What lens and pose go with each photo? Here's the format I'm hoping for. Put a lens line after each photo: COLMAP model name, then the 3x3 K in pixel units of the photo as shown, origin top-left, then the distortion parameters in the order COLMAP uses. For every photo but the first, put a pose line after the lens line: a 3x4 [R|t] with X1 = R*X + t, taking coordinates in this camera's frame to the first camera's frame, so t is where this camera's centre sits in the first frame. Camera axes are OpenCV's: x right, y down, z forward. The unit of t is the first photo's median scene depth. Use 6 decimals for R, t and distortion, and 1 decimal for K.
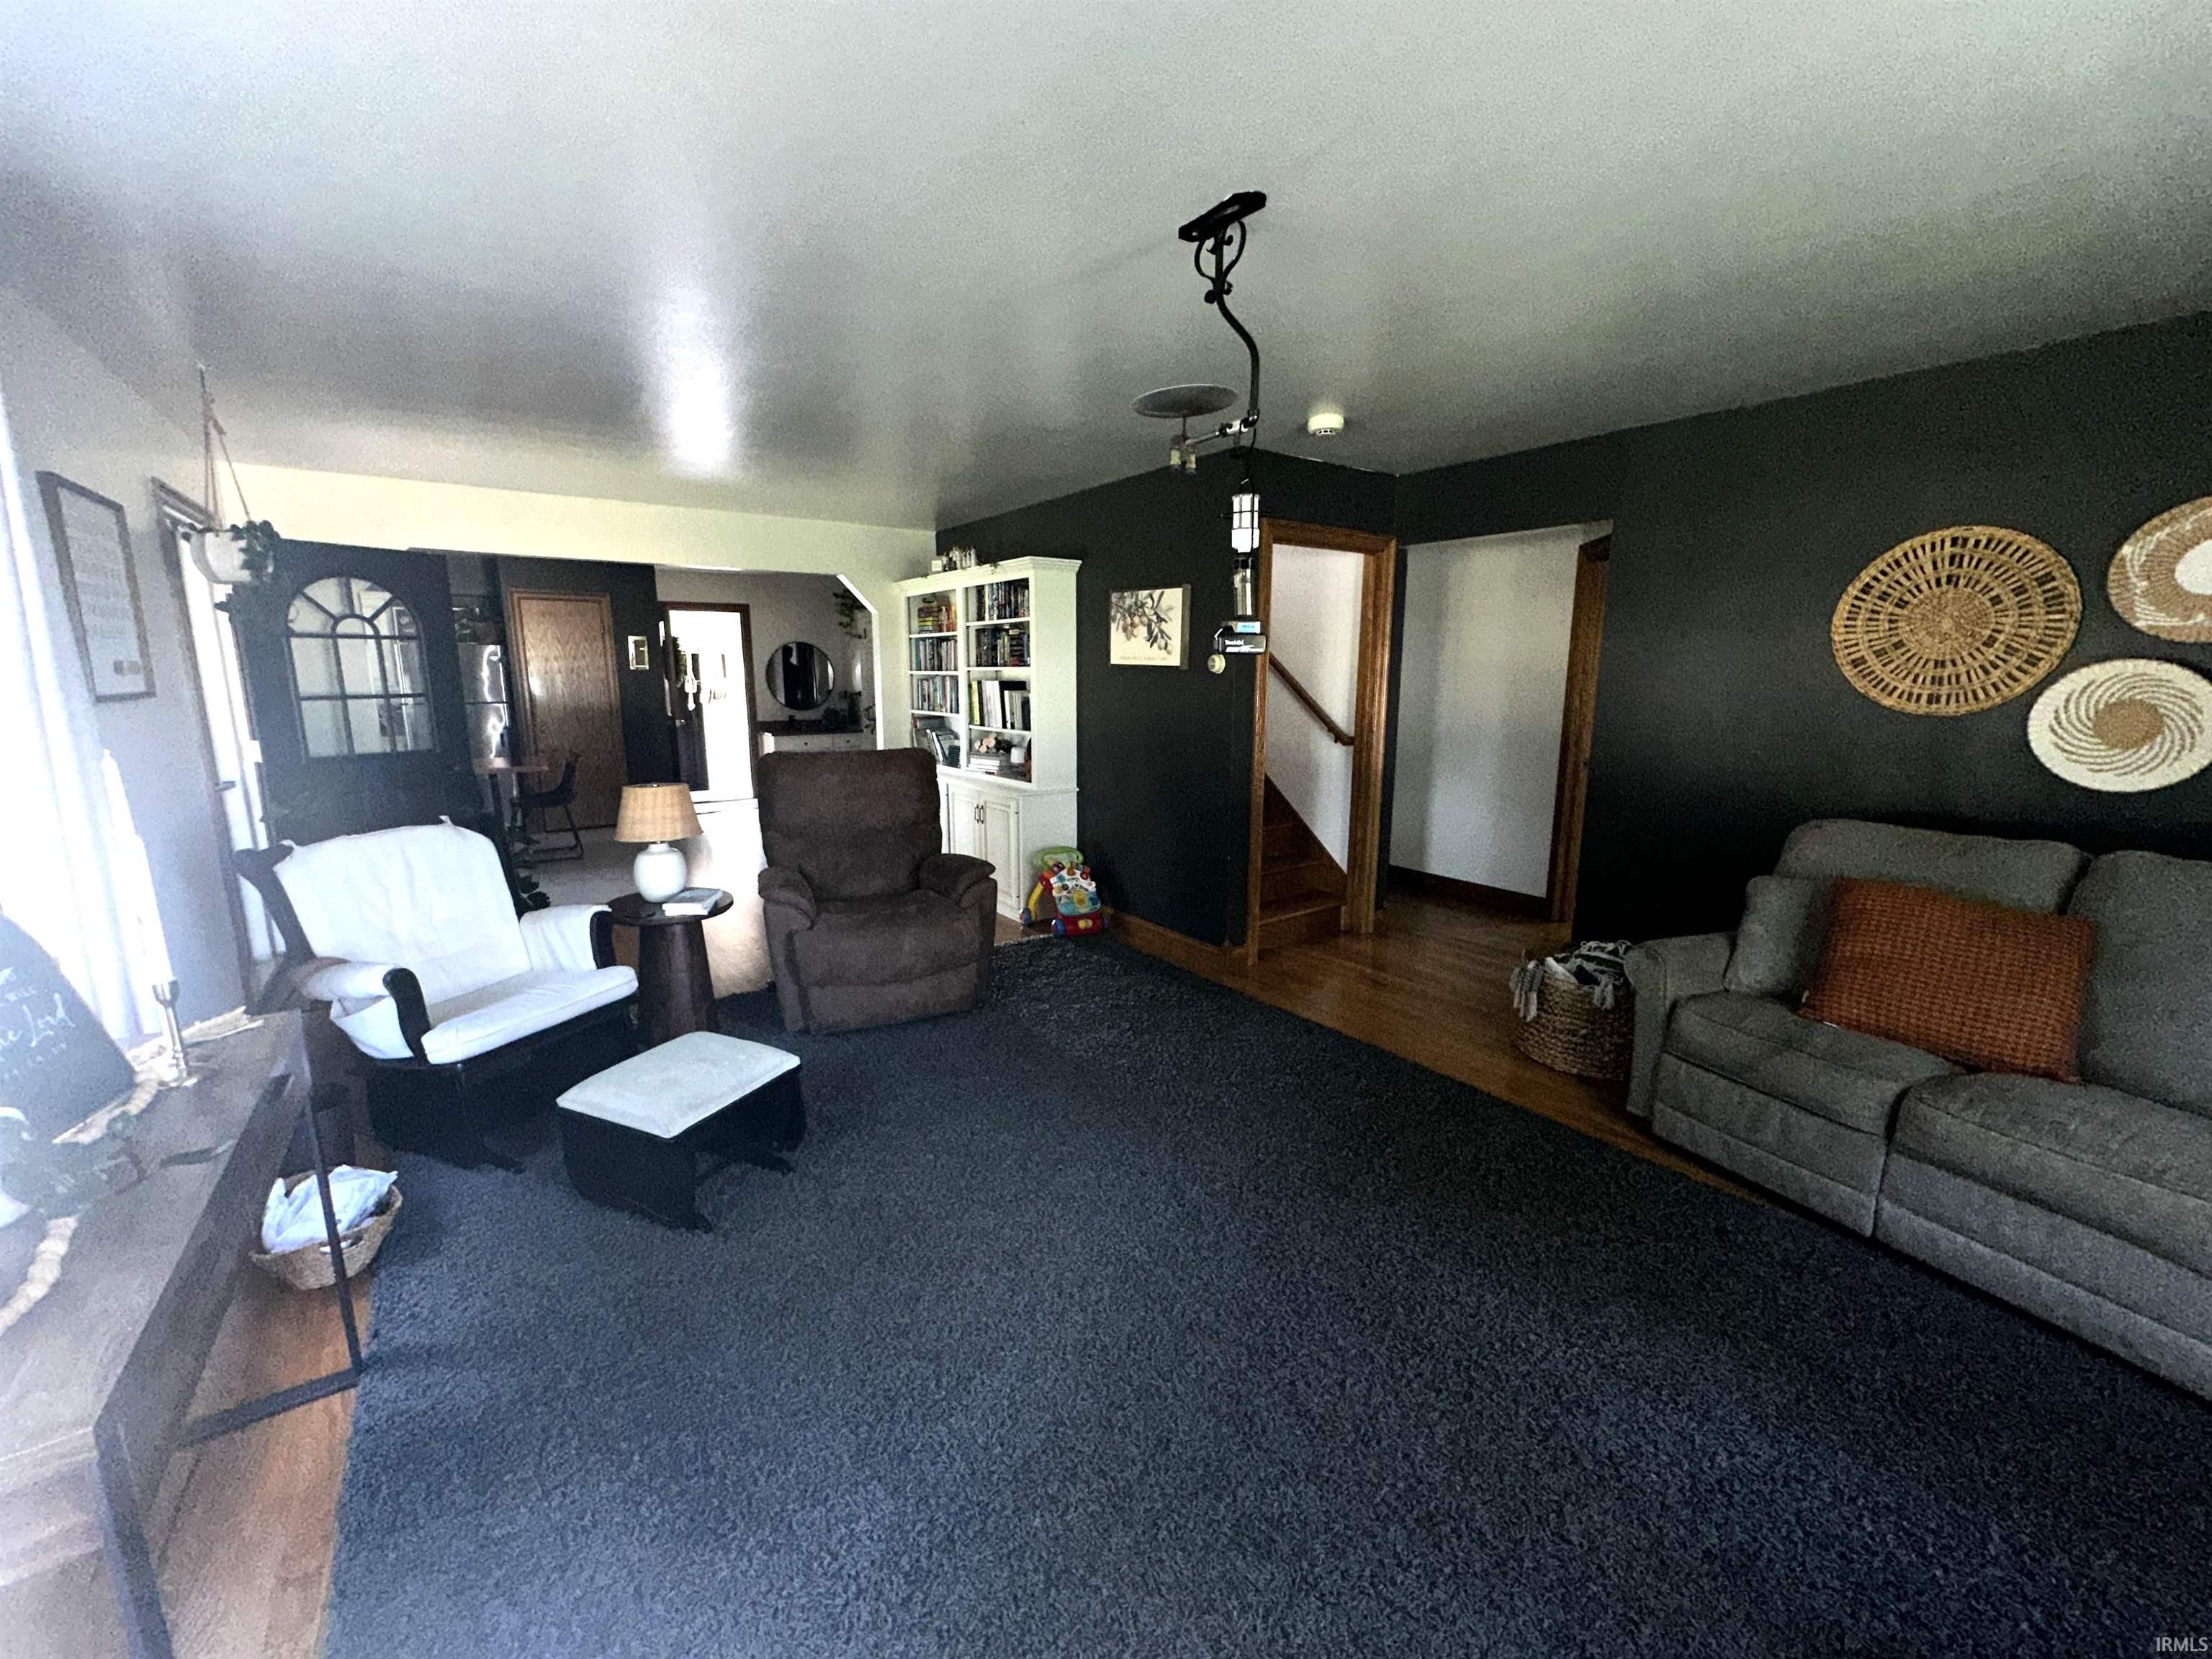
lens RADIAL K [[881.0, 0, 1100.2], [0, 881.0, 830.1], [0, 0, 1]] dist [-0.011041, 0.000563]
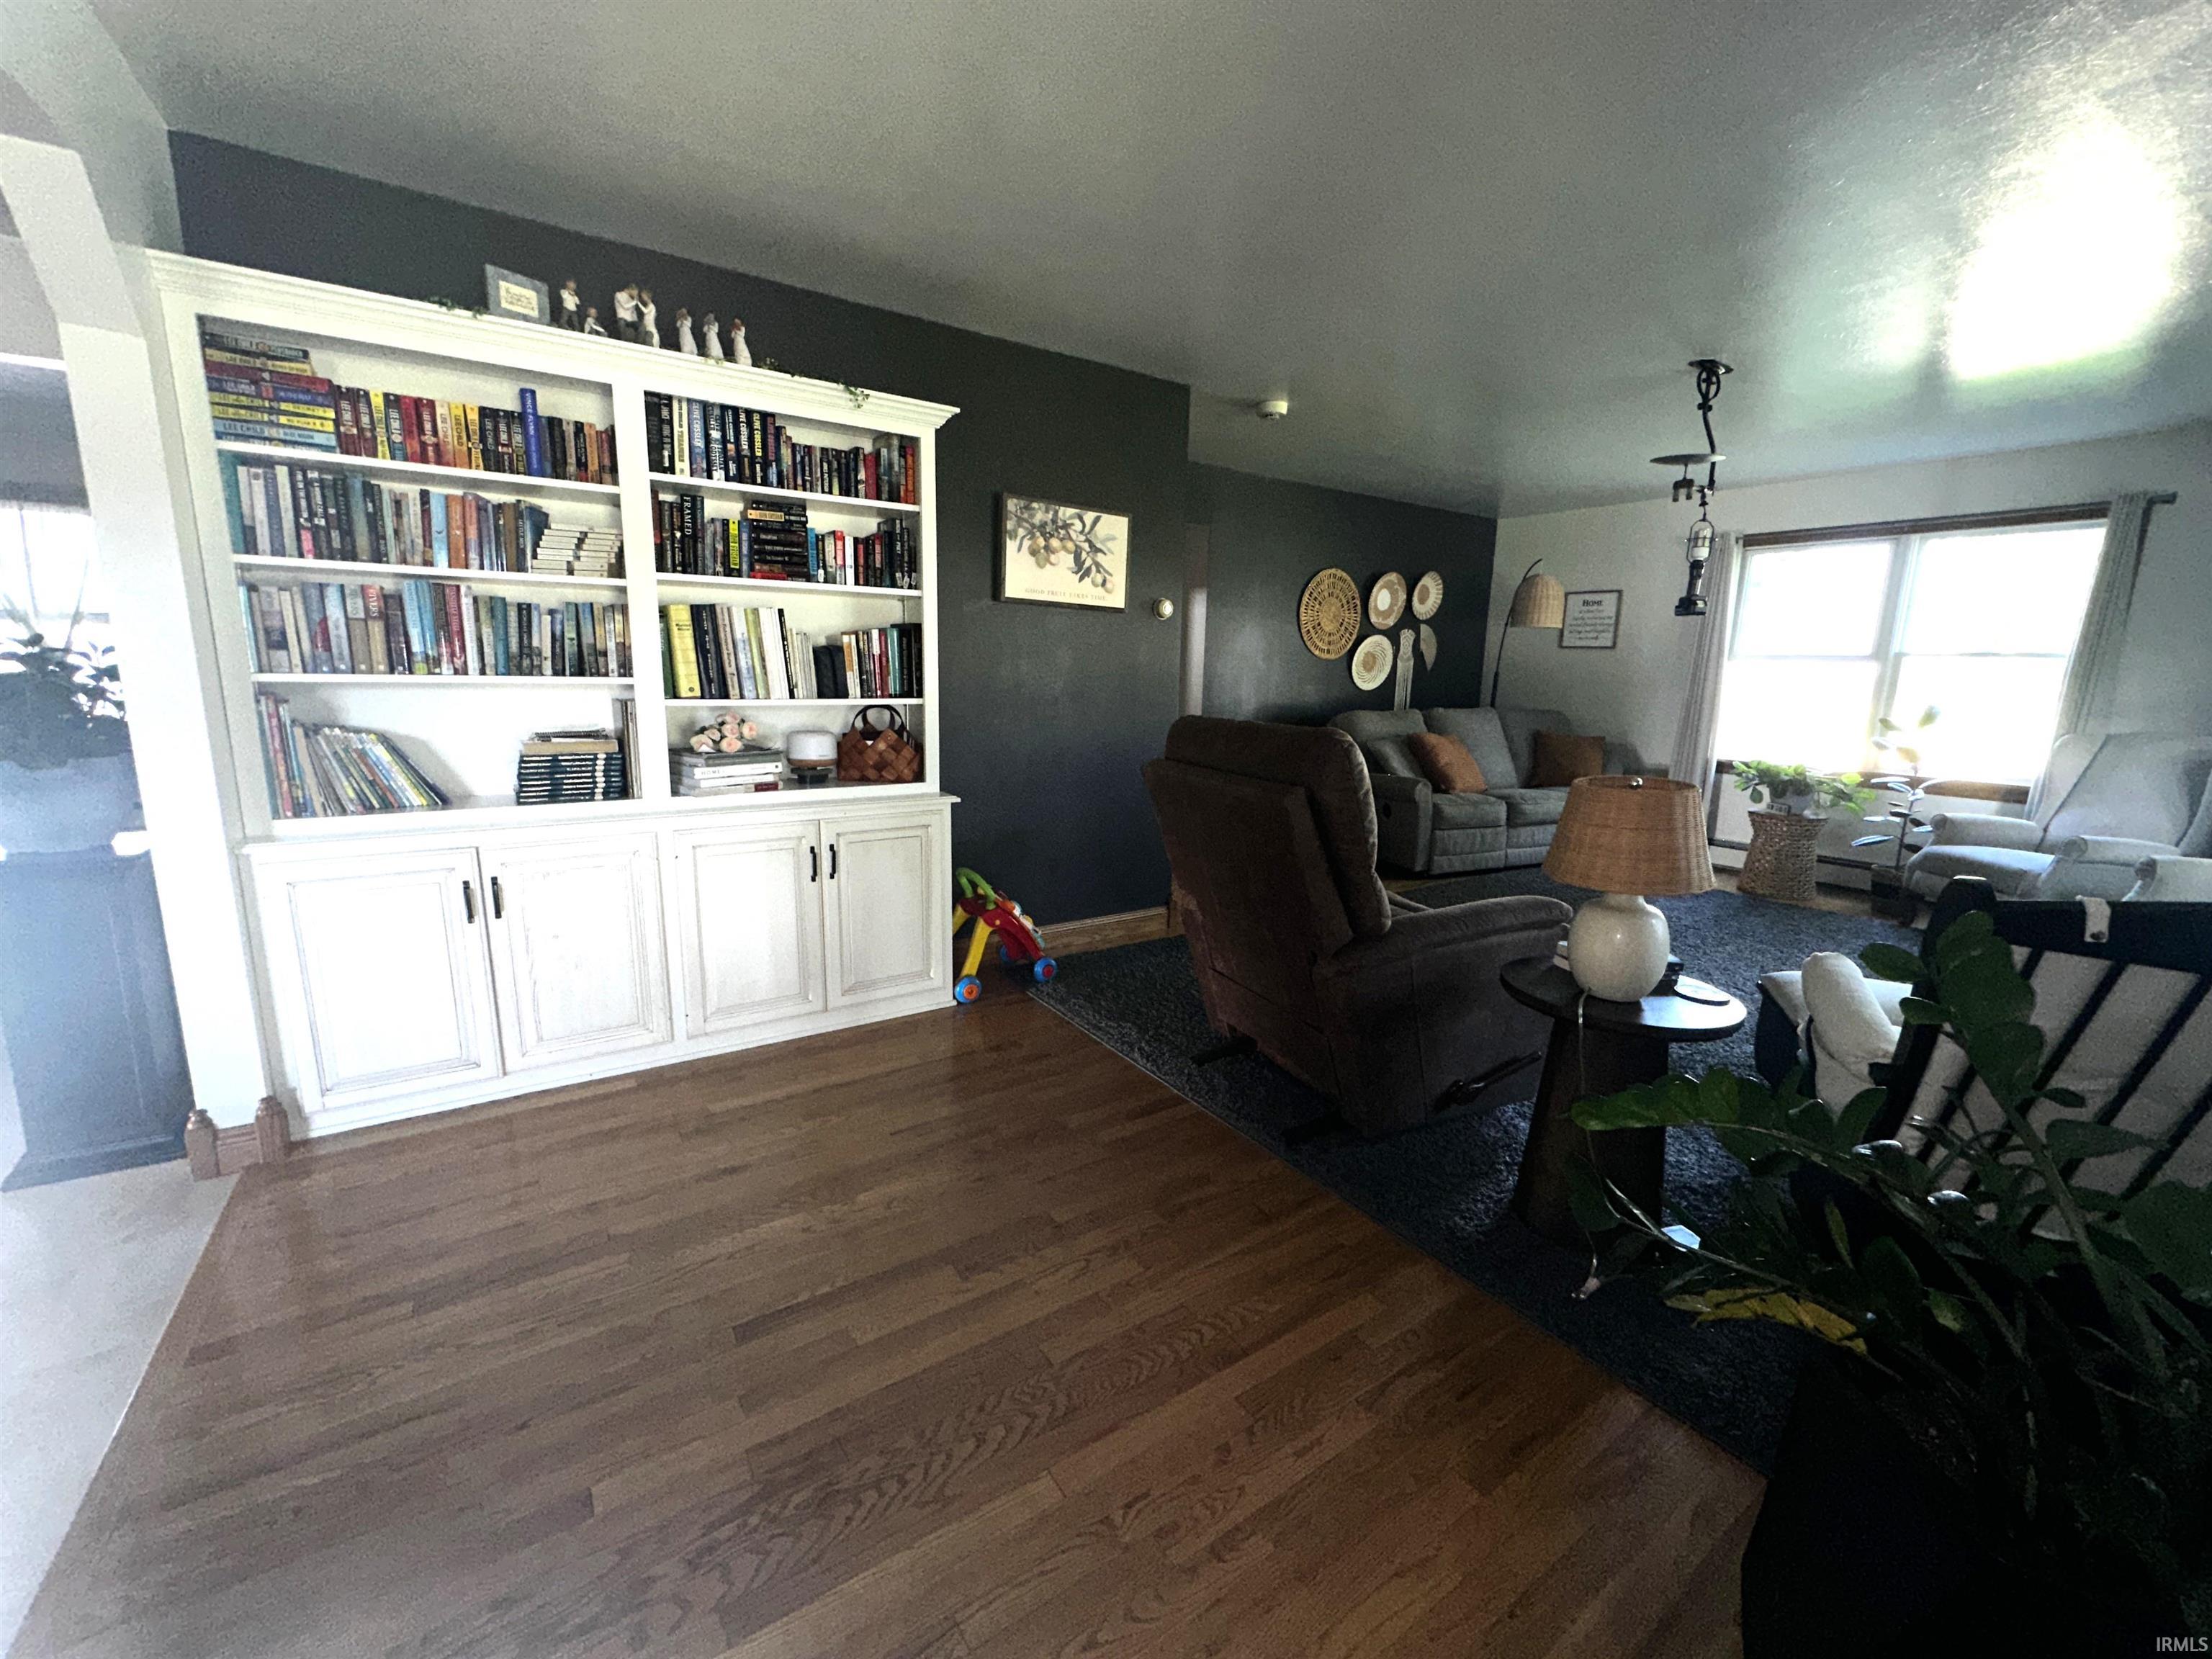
lens RADIAL K [[881.0, 0, 1102.9], [0, 881.0, 833.8], [0, 0, 1]] dist [-0.011041, 0.000563]
pose [[0.035582, -0.187850, 0.981553, -0.763847], [0.153504, 0.971547, 0.180370, -0.123151], [-0.987507, 0.144254, 0.063405, 0.944259]]
